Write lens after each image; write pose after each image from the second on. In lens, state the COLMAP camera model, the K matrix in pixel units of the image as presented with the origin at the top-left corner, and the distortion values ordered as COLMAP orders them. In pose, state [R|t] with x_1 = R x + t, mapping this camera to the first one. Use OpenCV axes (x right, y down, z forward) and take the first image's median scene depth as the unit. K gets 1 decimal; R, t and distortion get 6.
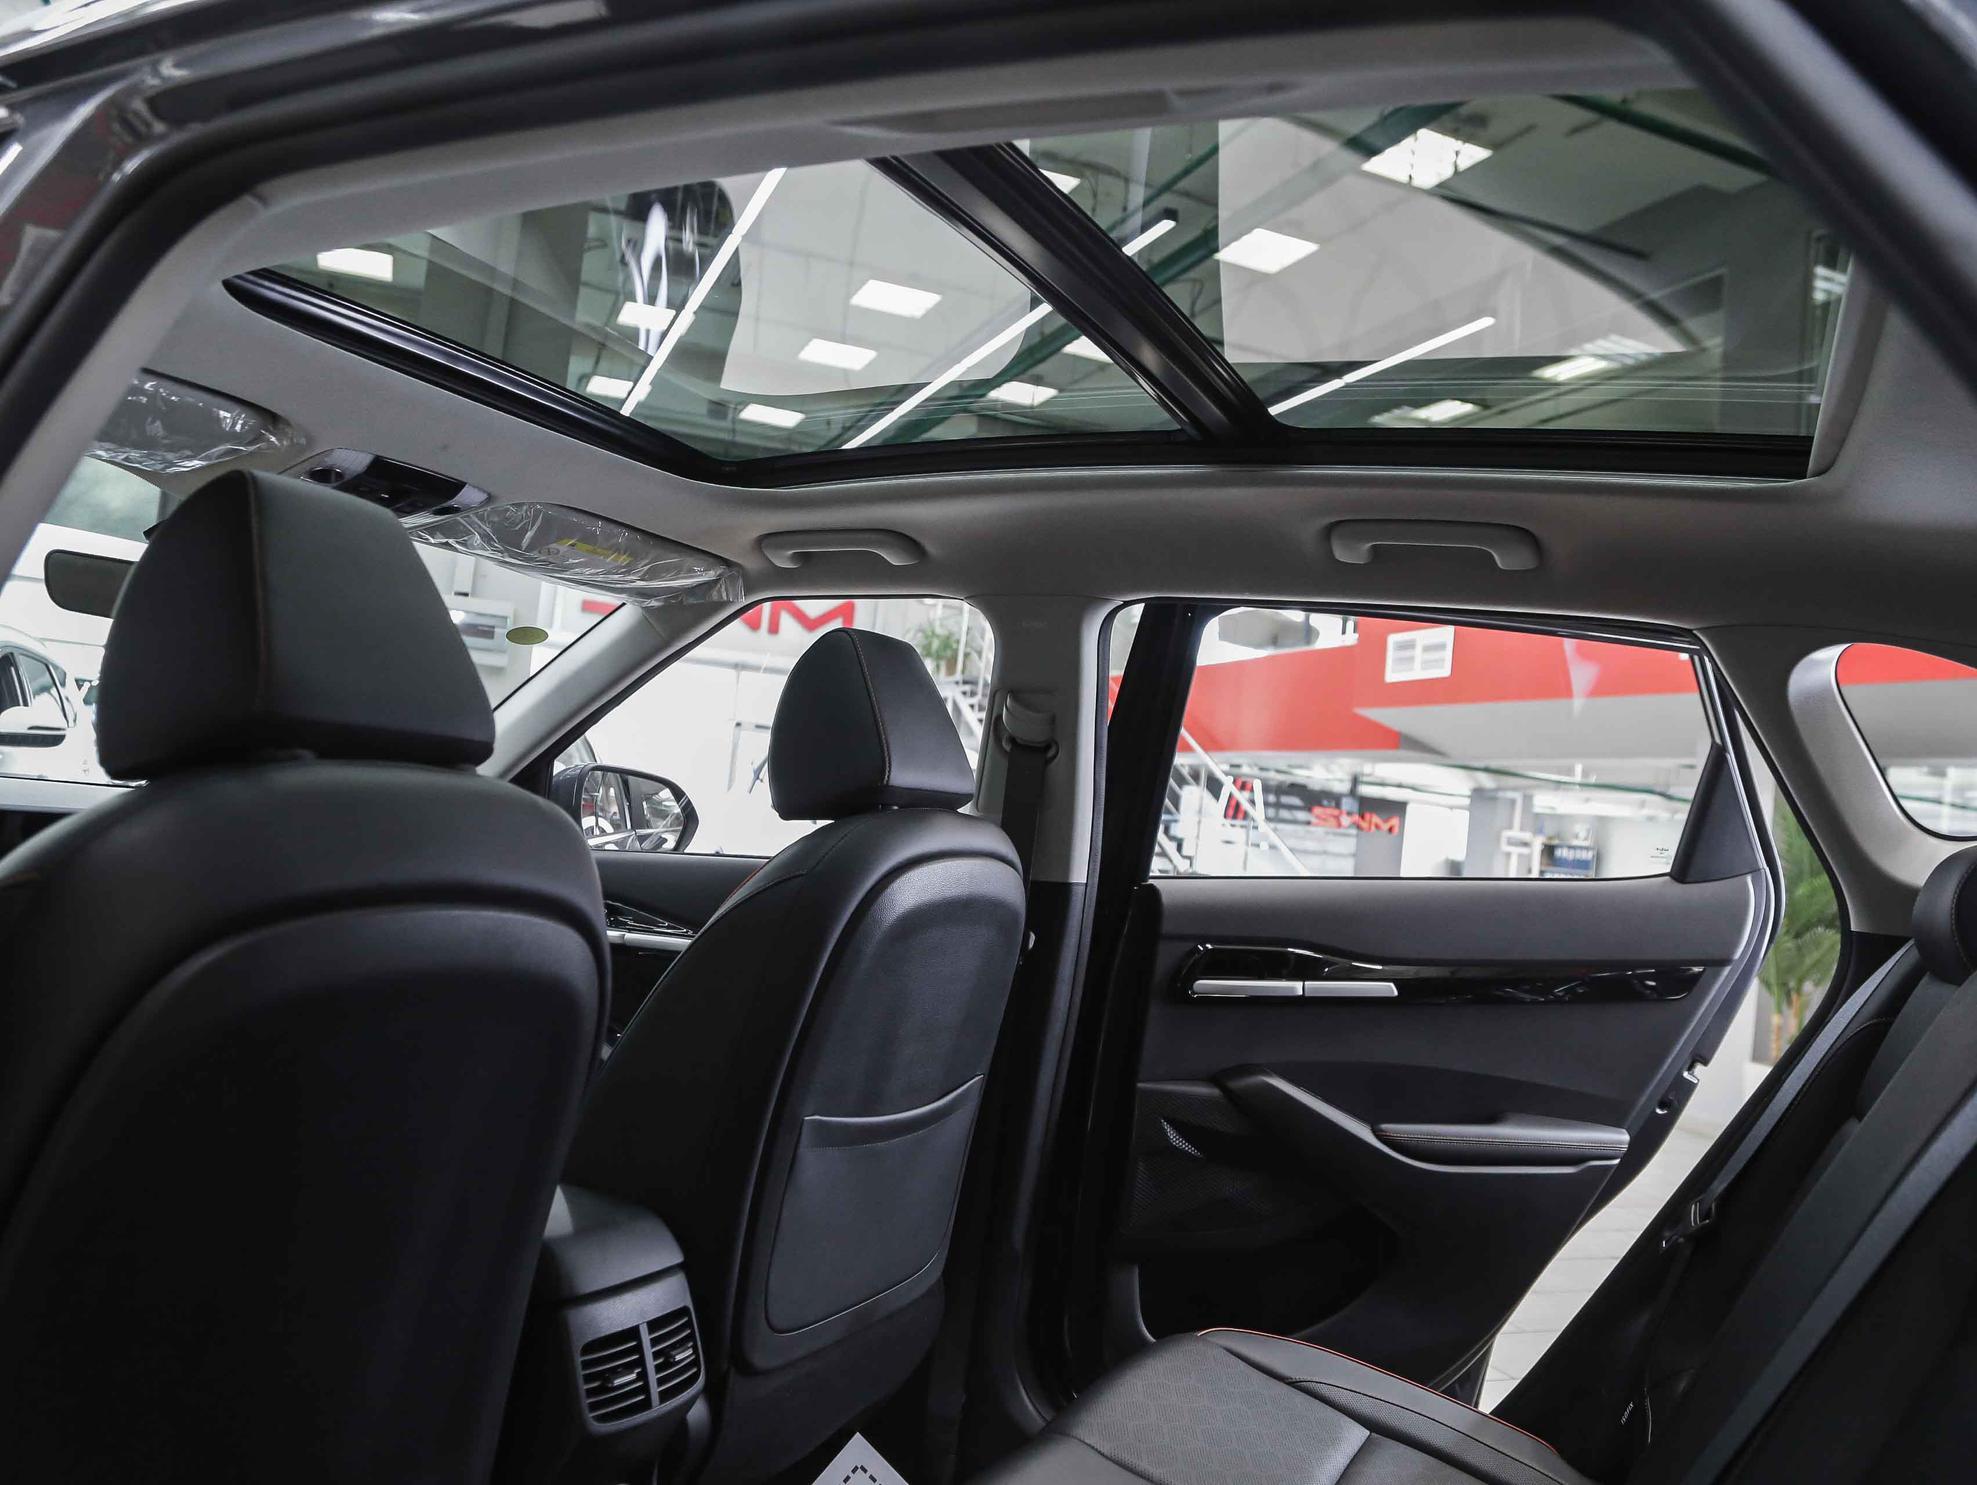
lens RADIAL K [[1517.8, 0, 979.5], [0, 1517.8, 766.1], [0, 0, 1]] dist [-0.129556, 0.072988]
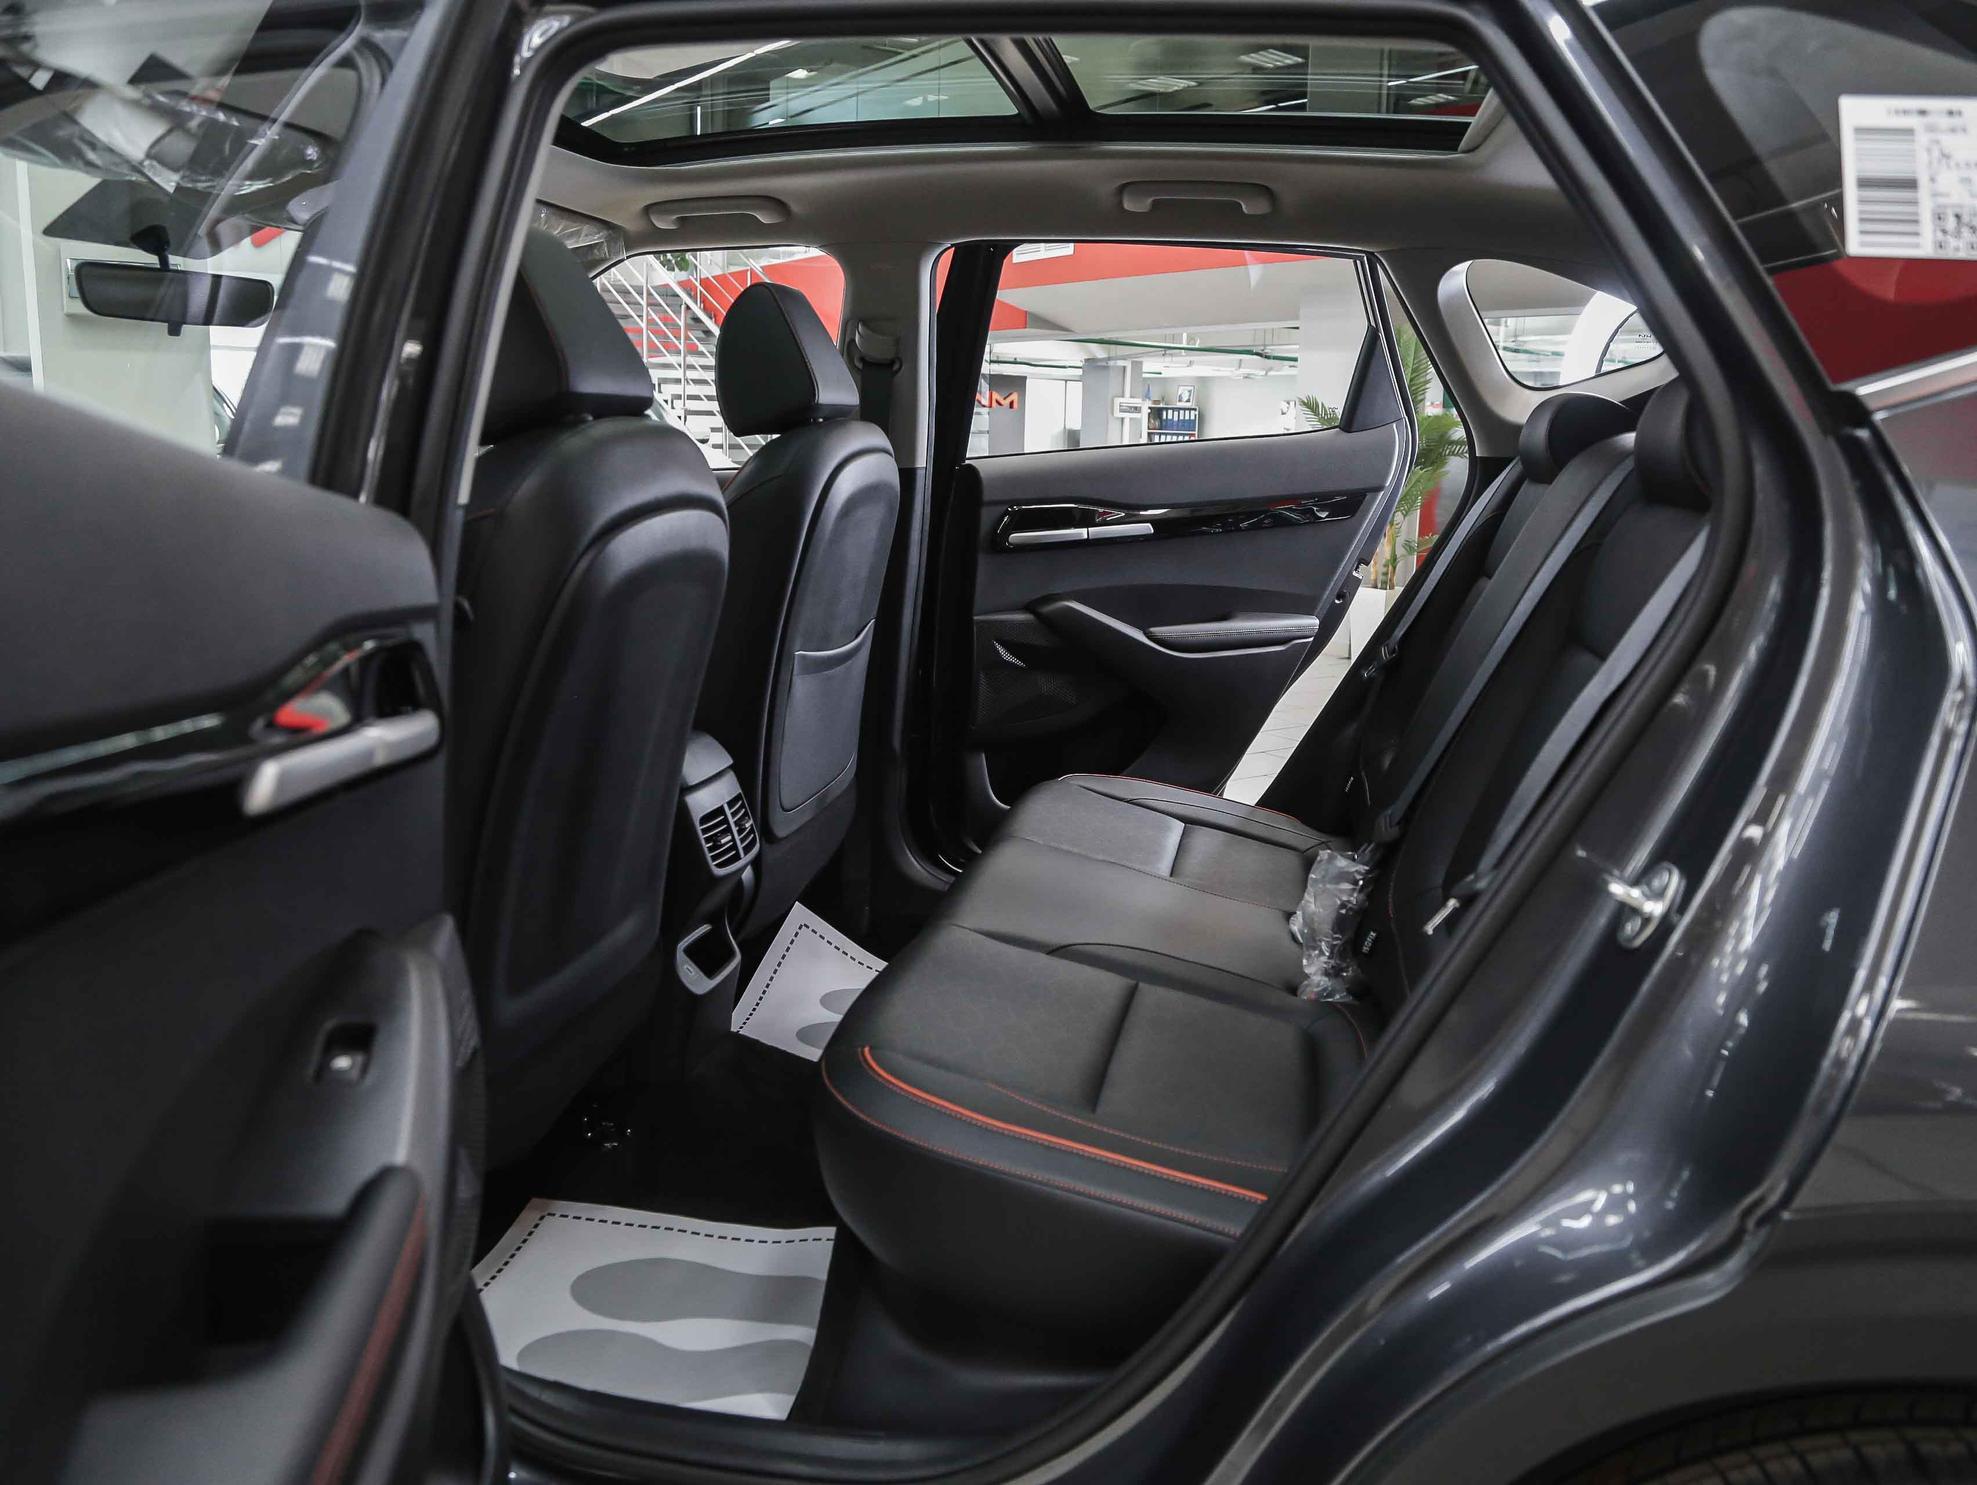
lens RADIAL K [[1517.8, 0, 979.5], [0, 1517.8, 766.1], [0, 0, 1]] dist [-0.129556, 0.072988]
pose [[0.963084, -0.135095, 0.232847, -0.228359], [0.068932, 0.959882, 0.271799, -0.025840], [-0.260225, -0.245715, 0.933760, -0.288946]]
